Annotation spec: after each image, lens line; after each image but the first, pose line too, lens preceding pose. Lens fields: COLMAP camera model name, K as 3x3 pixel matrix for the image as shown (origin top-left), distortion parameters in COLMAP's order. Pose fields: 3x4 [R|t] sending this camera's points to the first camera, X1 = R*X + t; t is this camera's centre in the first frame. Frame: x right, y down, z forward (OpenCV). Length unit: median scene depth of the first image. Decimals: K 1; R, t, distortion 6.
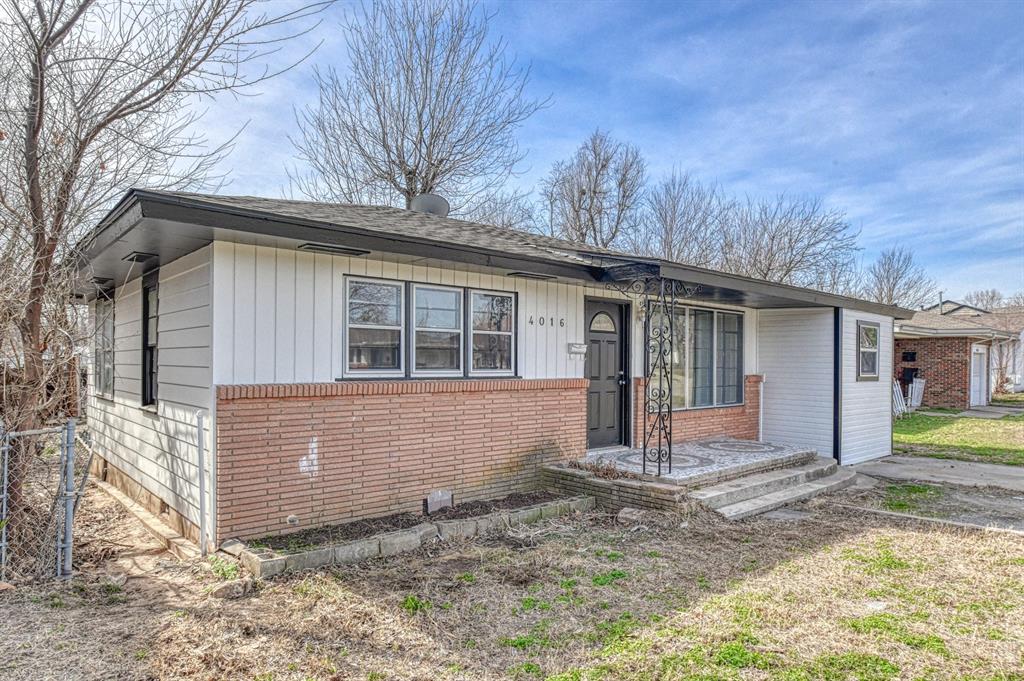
lens RADIAL K [[619.9, 0, 511.7], [0, 619.9, 367.3], [0, 0, 1]] dist [0.000023, -0.000008]
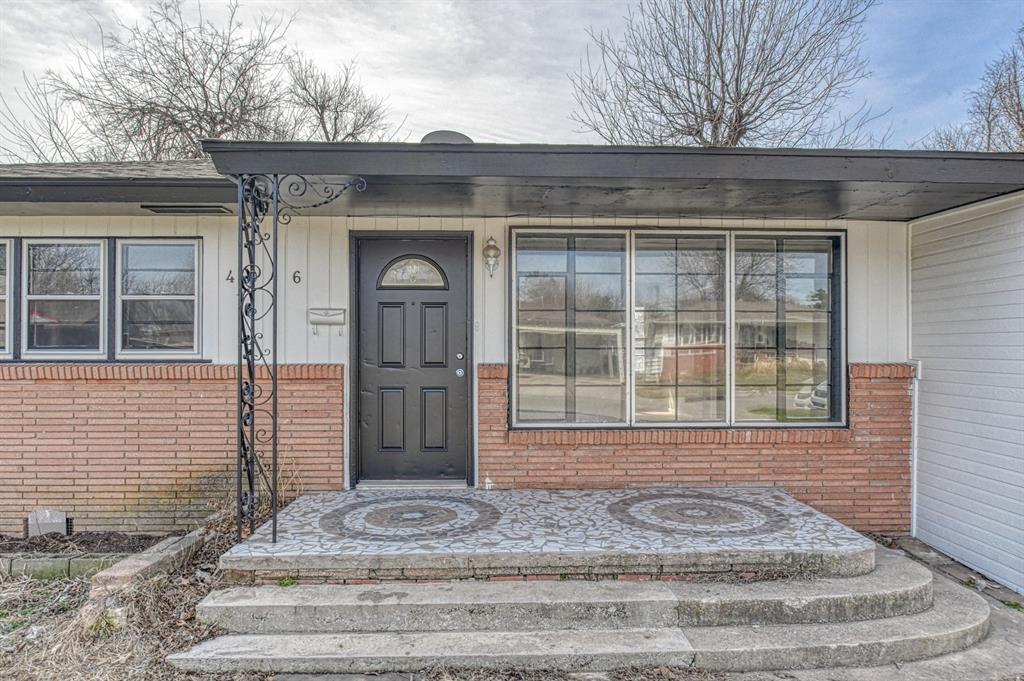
lens RADIAL K [[670.6, 0, 512.0], [0, 670.6, 340.5], [0, 0, 1]] dist [-0.003678, -0.001558]
pose [[0.770199, -0.007521, -0.637759, 0.799837], [-0.000146, 0.999928, -0.011969, 0.002461], [0.637804, 0.009311, 0.770143, 0.697692]]
